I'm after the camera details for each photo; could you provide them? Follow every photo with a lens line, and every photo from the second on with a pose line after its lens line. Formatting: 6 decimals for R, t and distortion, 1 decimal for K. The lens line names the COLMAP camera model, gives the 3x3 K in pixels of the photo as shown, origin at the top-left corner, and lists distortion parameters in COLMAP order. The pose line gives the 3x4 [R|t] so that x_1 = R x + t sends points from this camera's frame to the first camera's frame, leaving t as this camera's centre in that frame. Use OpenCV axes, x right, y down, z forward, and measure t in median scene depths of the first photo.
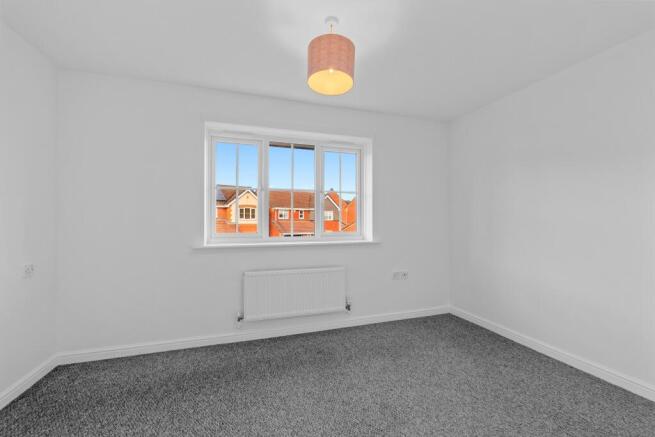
lens RADIAL K [[300.5, 0, 329.4], [0, 300.5, 217.6], [0, 0, 1]] dist [-0.002751, -0.000593]
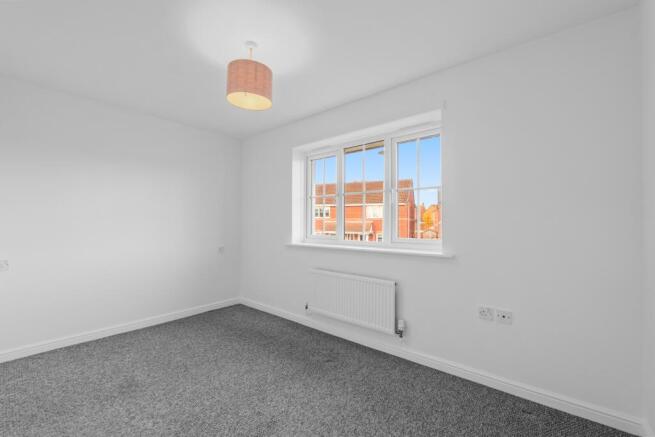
lens RADIAL K [[300.5, 0, 329.4], [0, 300.5, 217.6], [0, 0, 1]] dist [-0.002751, -0.000593]
pose [[0.440554, -0.020075, -0.897502, 0.805893], [0.008046, 0.999798, -0.018414, 0.004543], [0.897690, 0.000891, 0.440627, 0.546475]]
